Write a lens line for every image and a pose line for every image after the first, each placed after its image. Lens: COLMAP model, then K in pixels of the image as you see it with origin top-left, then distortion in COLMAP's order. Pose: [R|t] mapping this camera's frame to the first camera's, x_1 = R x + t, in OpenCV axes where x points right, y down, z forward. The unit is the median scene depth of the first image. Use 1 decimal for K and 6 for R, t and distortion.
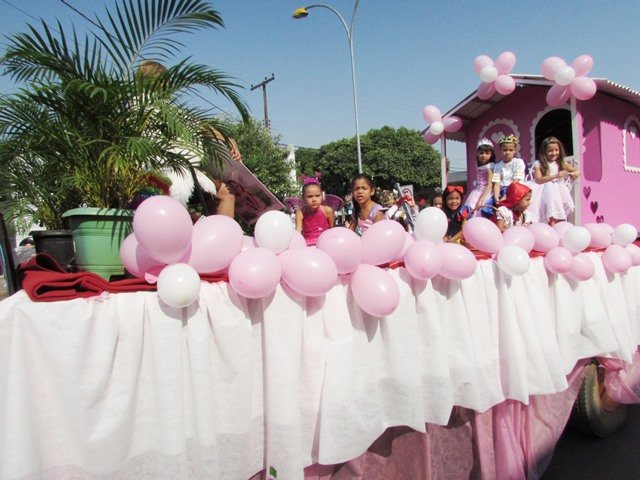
lens RADIAL K [[448.0, 0, 320.0], [0, 448.0, 240.0], [0, 0, 1]] dist [-0.047057, 0.024533]
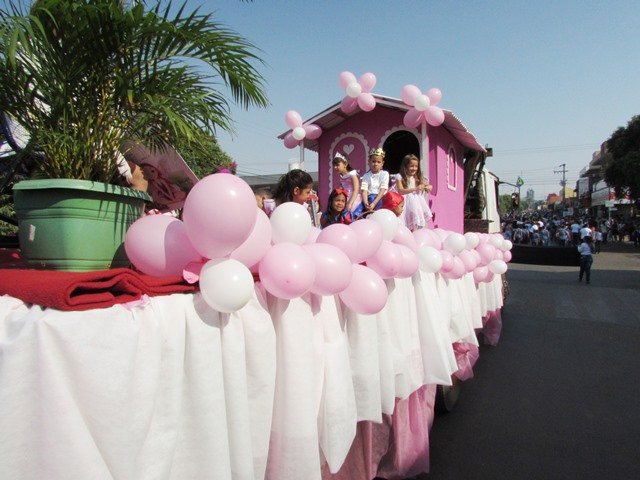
lens RADIAL K [[441.6, 0, 320.0], [0, 441.6, 240.0], [0, 0, 1]] dist [-0.002013, 0.000575]
pose [[0.905812, 0.033032, 0.422391, -0.167031], [-0.032370, 0.999438, -0.008741, 0.006460], [-0.422442, -0.005755, 0.906372, 0.061744]]
